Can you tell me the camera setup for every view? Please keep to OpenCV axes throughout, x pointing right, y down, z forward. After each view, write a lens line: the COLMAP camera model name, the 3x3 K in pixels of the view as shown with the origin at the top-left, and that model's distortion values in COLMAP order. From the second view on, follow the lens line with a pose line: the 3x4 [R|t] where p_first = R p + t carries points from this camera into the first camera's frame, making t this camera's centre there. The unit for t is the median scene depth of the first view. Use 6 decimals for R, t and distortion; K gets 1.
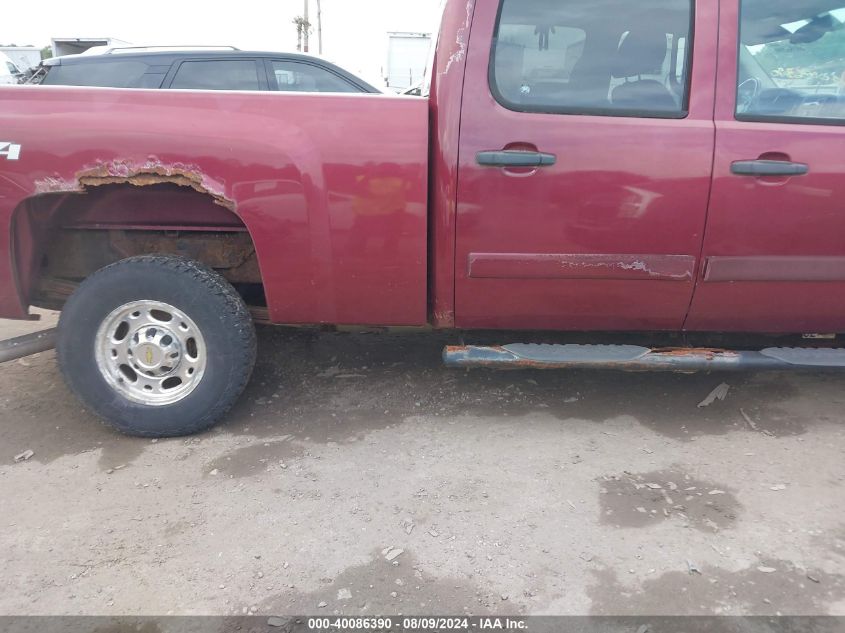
lens RADIAL K [[682.0, 0, 423.3], [0, 682.0, 343.7], [0, 0, 1]] dist [-0.022370, -0.006488]
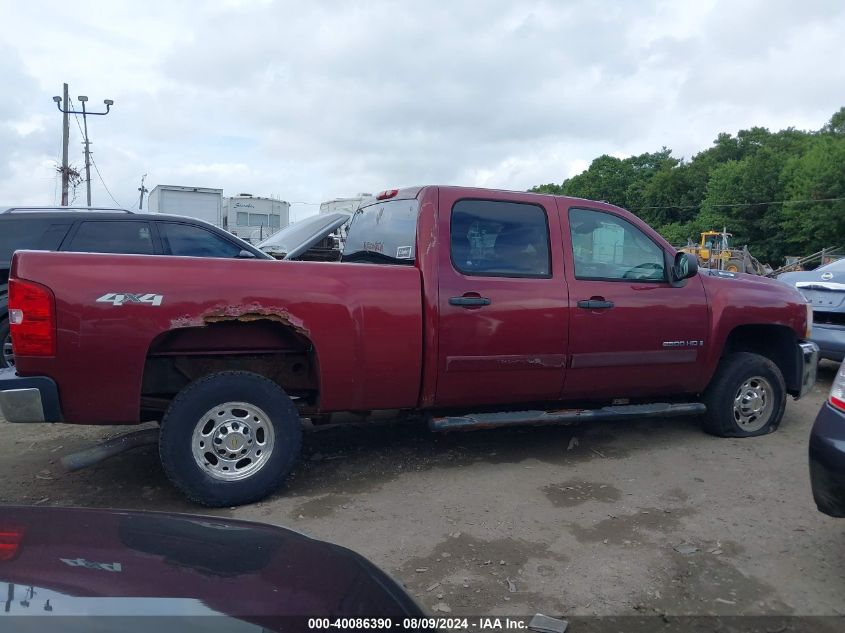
lens RADIAL K [[682.0, 0, 423.3], [0, 682.0, 343.7], [0, 0, 1]] dist [-0.022370, -0.006488]
pose [[0.930950, -0.038106, 0.363154, -0.546806], [0.109702, 0.977783, -0.178623, 0.111902], [-0.348279, 0.206127, 0.914447, -0.444380]]
